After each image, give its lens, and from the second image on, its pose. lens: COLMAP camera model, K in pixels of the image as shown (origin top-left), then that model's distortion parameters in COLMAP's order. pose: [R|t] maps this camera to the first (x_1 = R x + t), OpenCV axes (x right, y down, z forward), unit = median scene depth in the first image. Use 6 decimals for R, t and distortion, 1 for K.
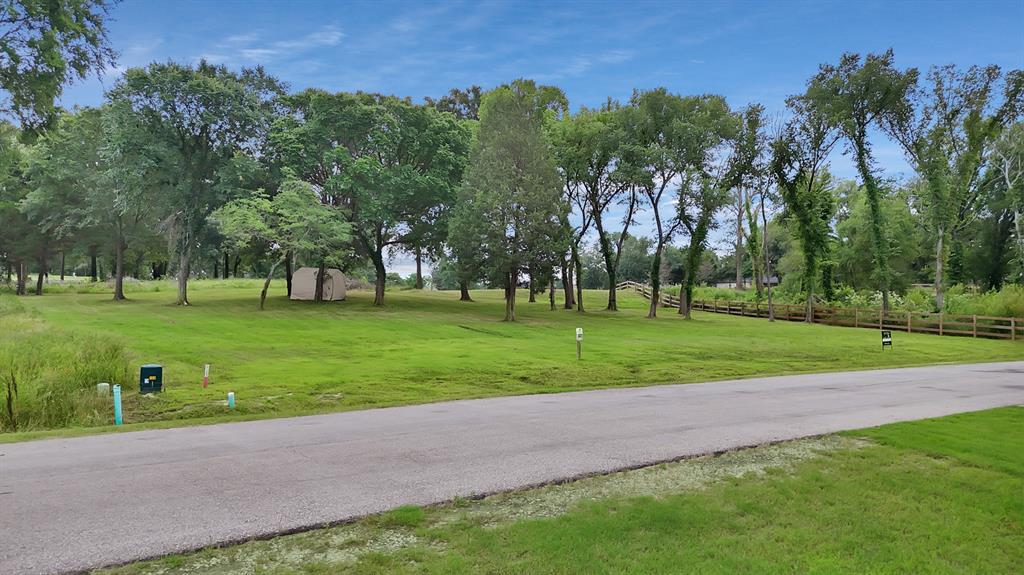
lens RADIAL K [[770.0, 0, 512.0], [0, 770.0, 287.5], [0, 0, 1]] dist [0.067323, -0.074067]
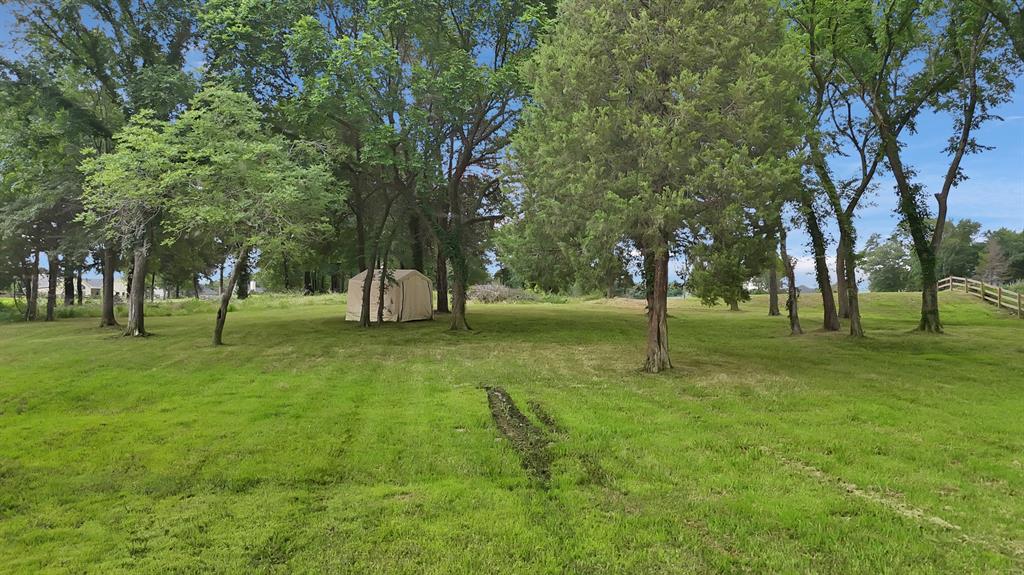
lens RADIAL K [[770.0, 0, 512.0], [0, 770.0, 287.5], [0, 0, 1]] dist [0.067323, -0.074067]
pose [[0.938835, -0.032144, -0.342863, 0.048970], [0.027630, 0.999455, -0.018044, 0.002995], [0.343256, 0.007467, 0.939212, 0.422406]]
